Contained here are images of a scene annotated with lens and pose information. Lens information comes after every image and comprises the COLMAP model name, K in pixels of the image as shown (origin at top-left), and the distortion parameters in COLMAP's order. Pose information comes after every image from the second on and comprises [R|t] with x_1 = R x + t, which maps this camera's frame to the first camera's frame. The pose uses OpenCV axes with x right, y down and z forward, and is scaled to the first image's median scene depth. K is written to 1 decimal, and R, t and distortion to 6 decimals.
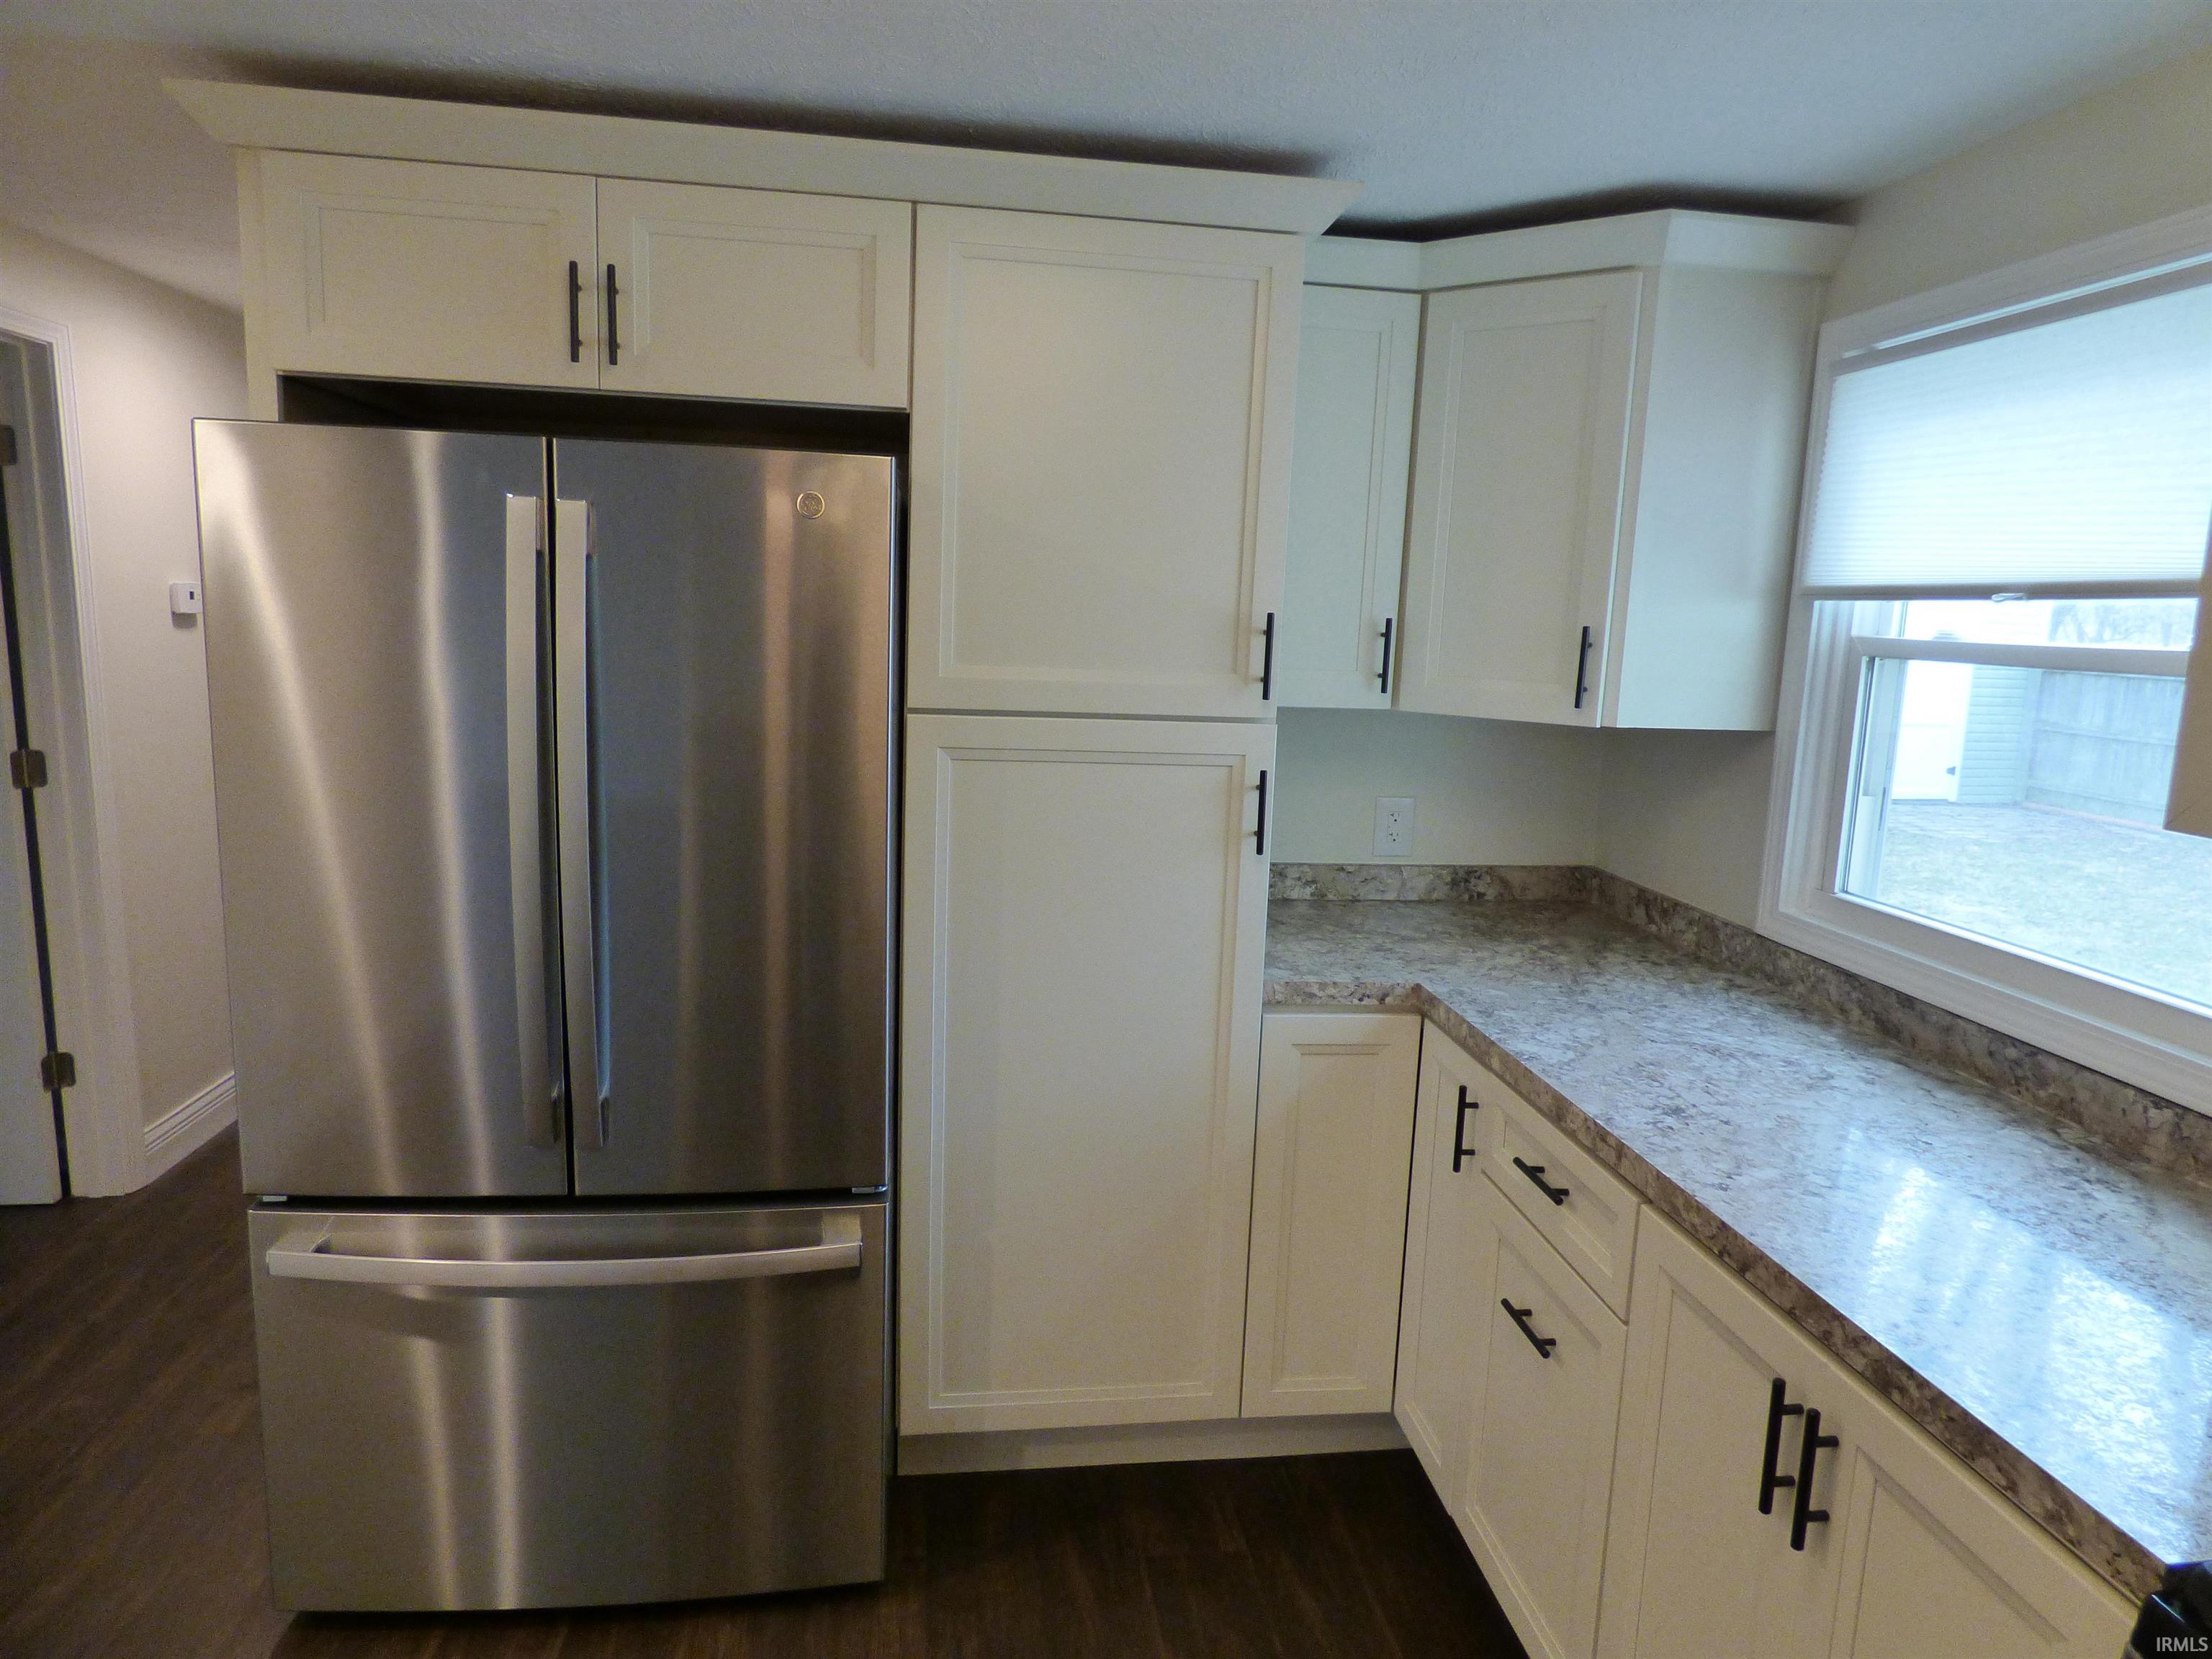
lens RADIAL K [[1328.2, 0, 1101.5], [0, 1328.2, 825.5], [0, 0, 1]] dist [-0.014492, -0.003706]
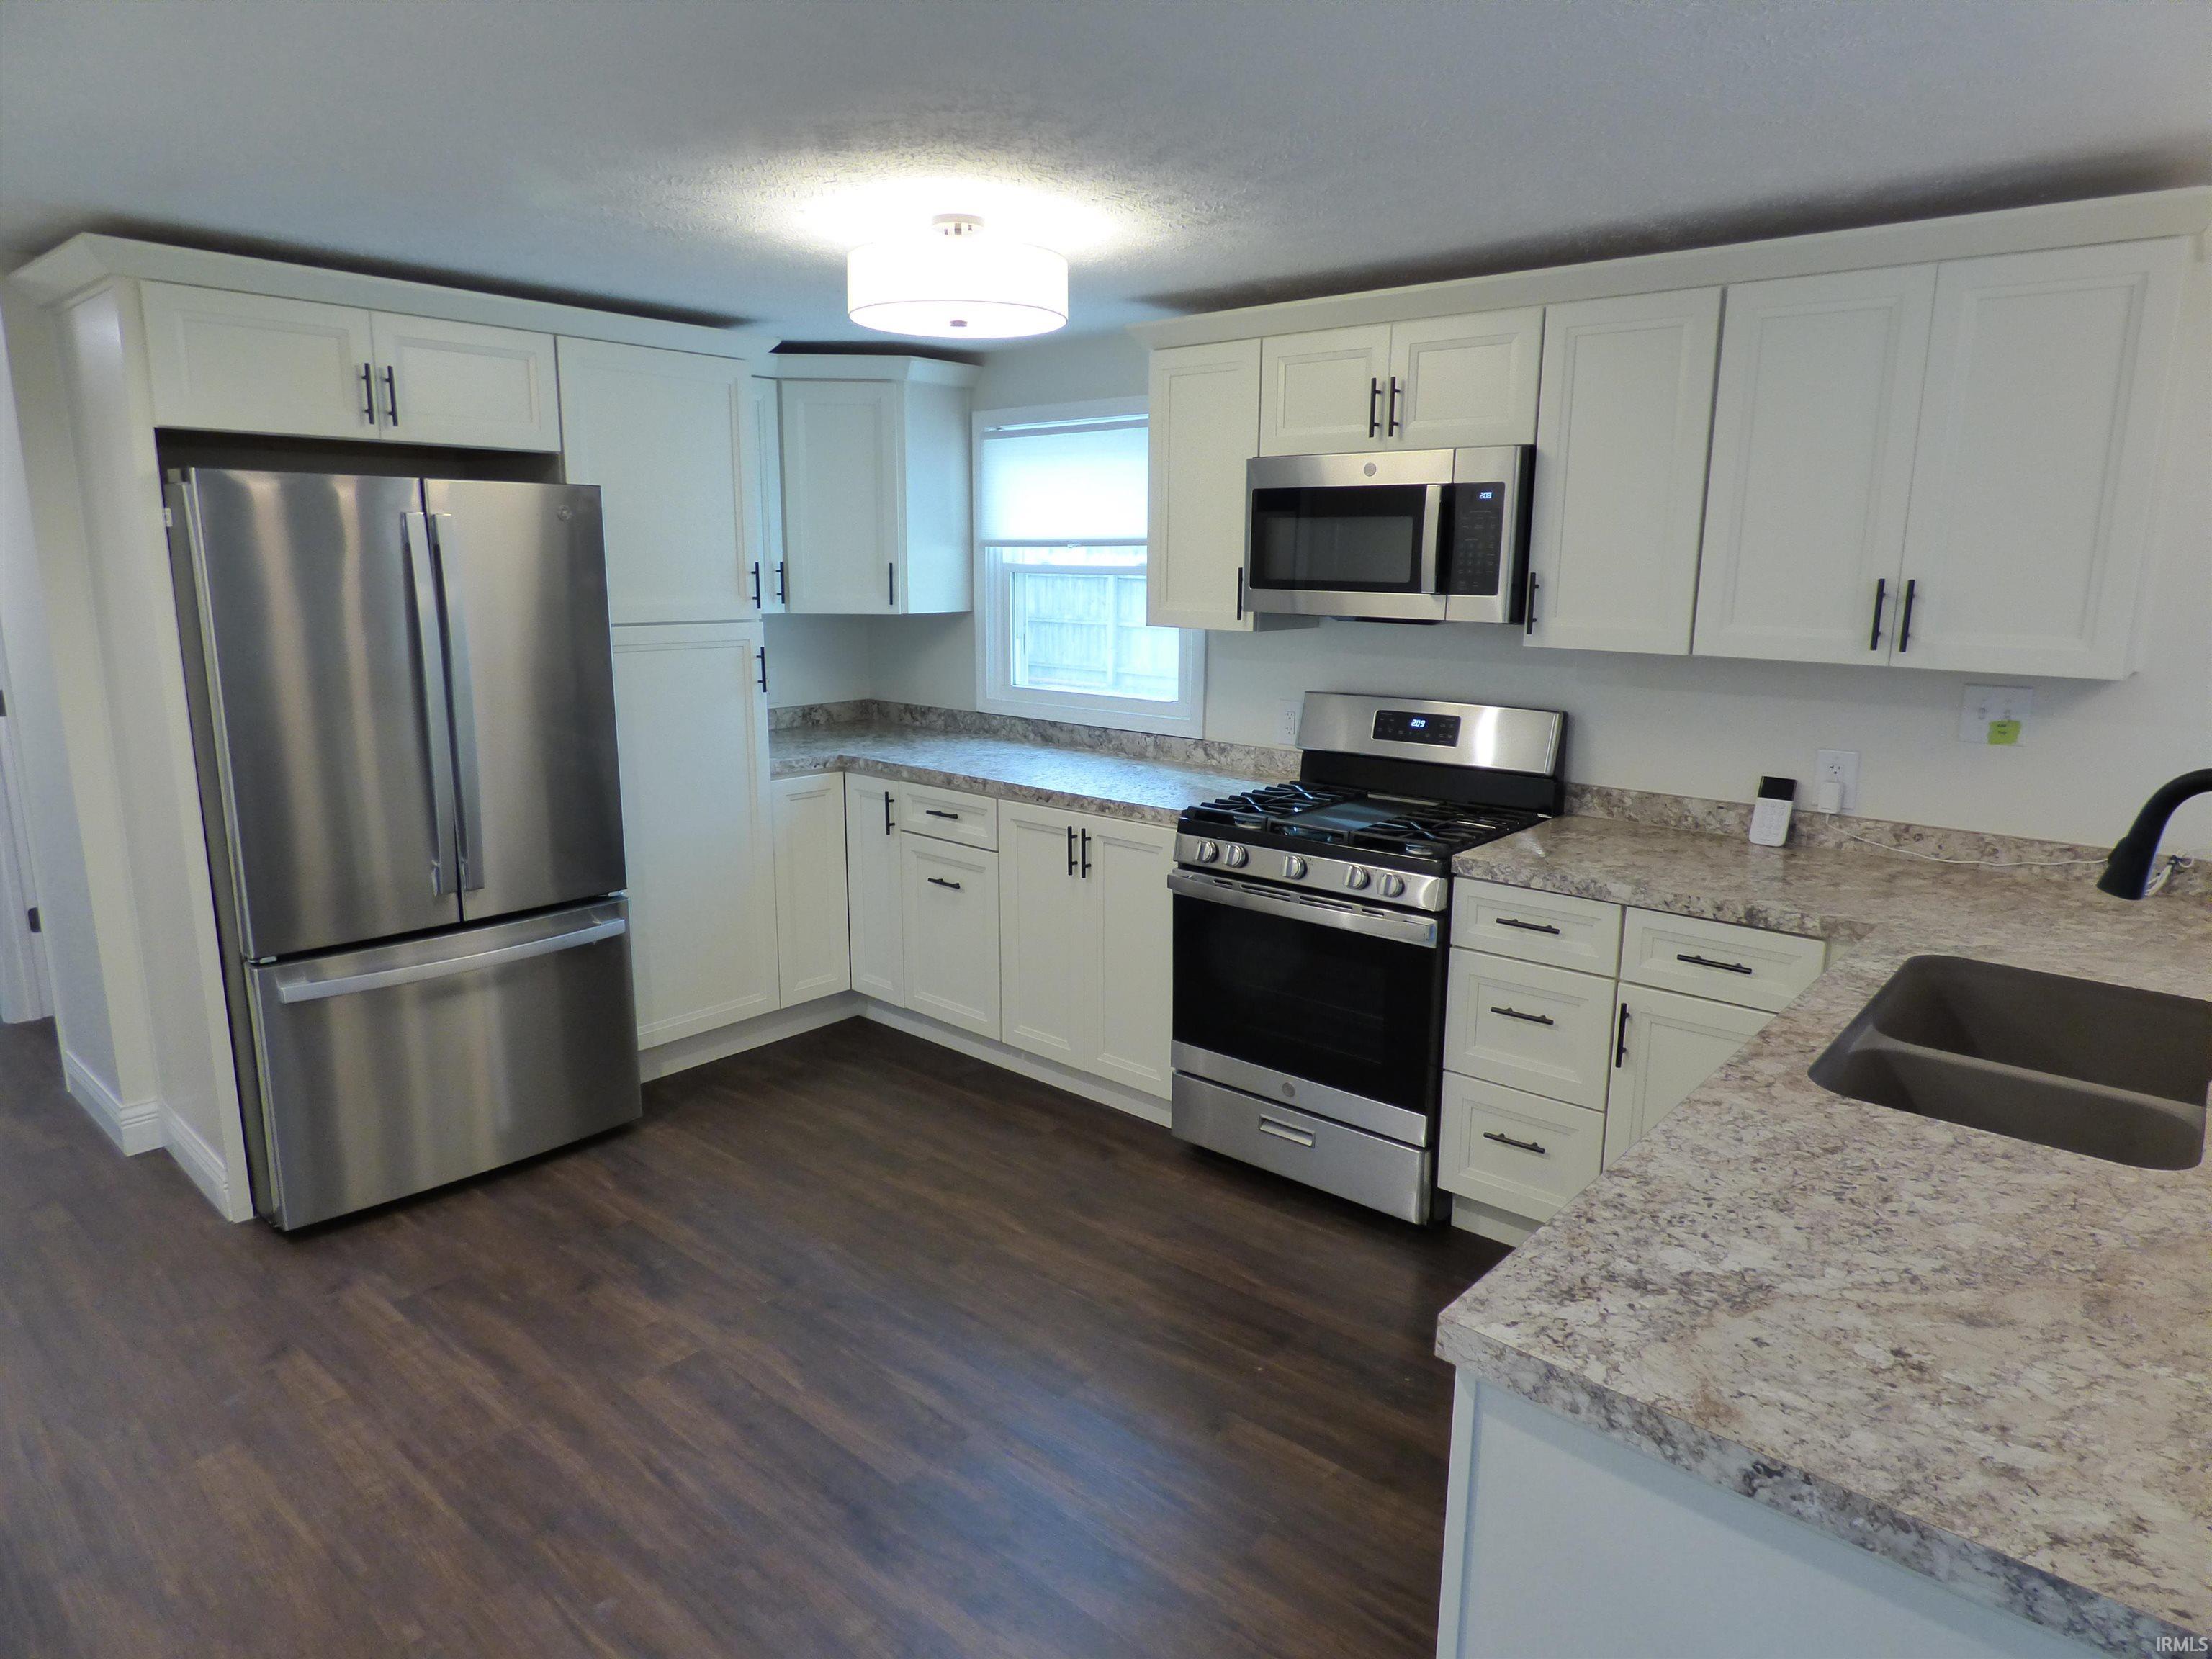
lens RADIAL K [[1328.2, 0, 1111.6], [0, 1328.2, 829.3], [0, 0, 1]] dist [-0.014492, -0.003706]
pose [[0.748883, -0.163119, 0.642313, -0.722457], [0.123979, 0.986606, 0.106005, 0.071986], [-0.651002, 0.000248, 0.759076, -0.712891]]
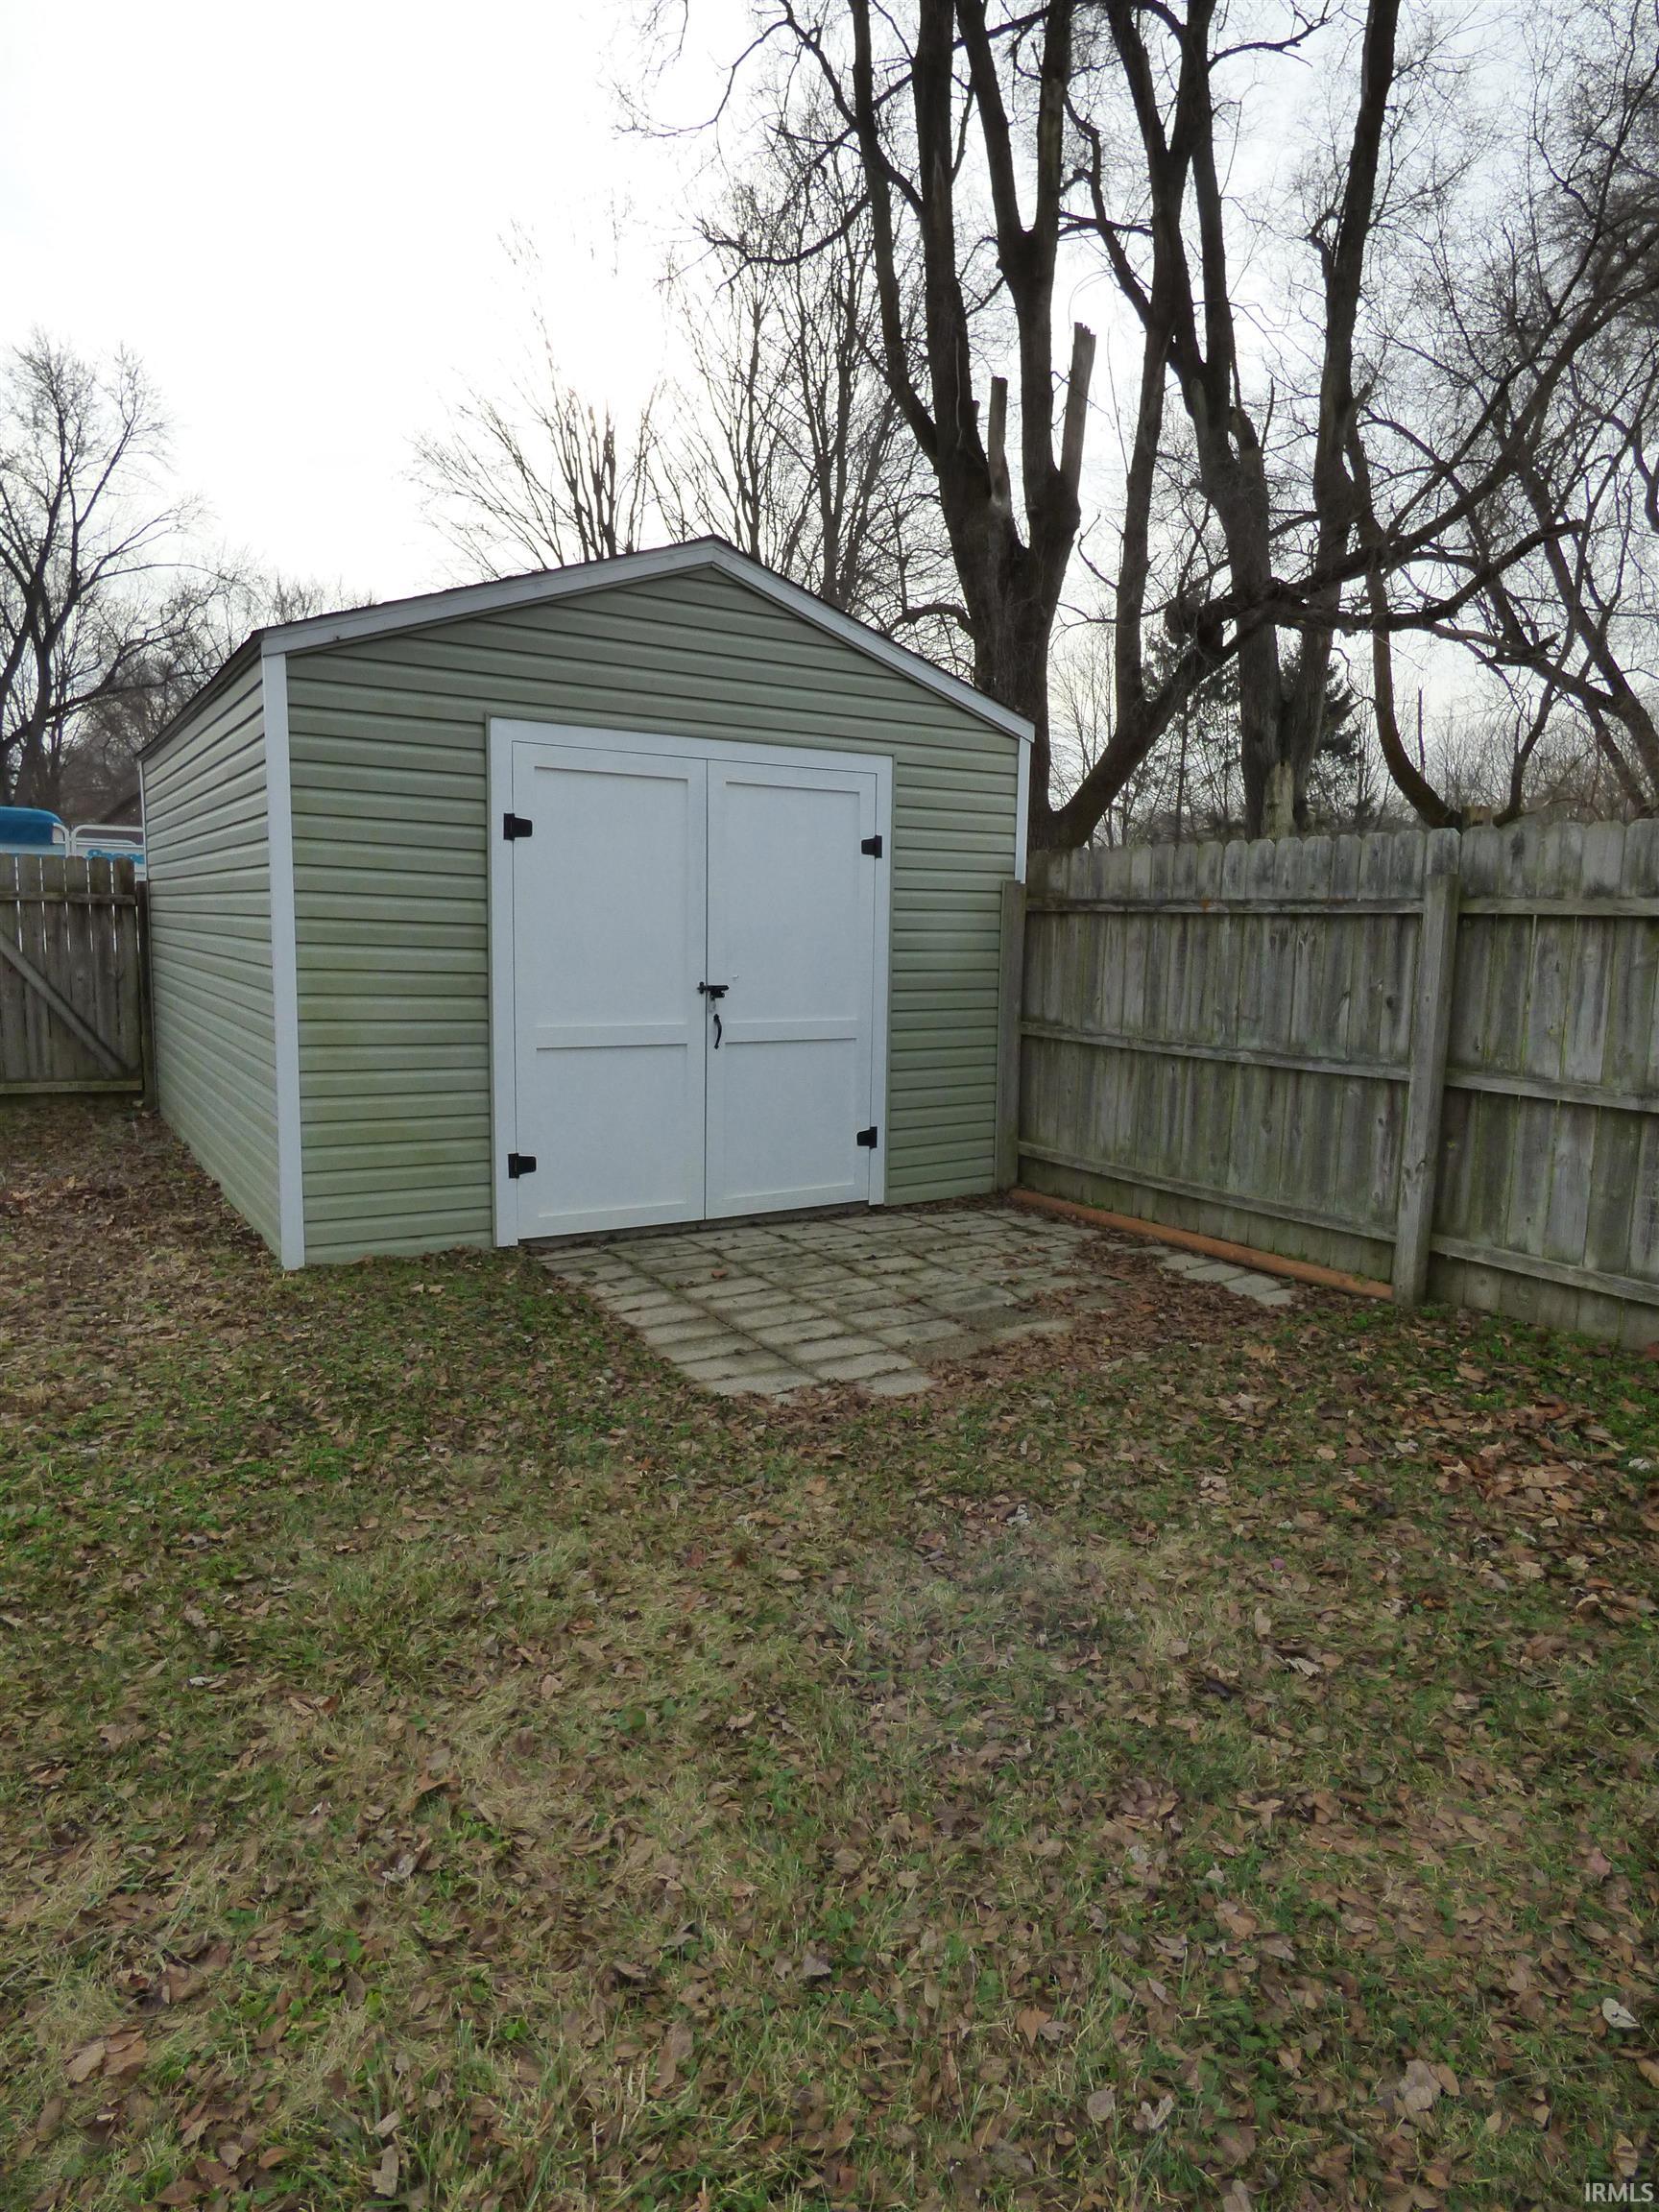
lens RADIAL K [[1328.2, 0, 830.5], [0, 1328.2, 1111.7], [0, 0, 1]] dist [-0.014492, -0.003706]
pose [[0.908033, -0.074369, 0.412245, 3.117638], [0.078344, 0.996900, 0.007277, -0.378299], [-0.411508, 0.025689, 0.911044, 4.145791]]
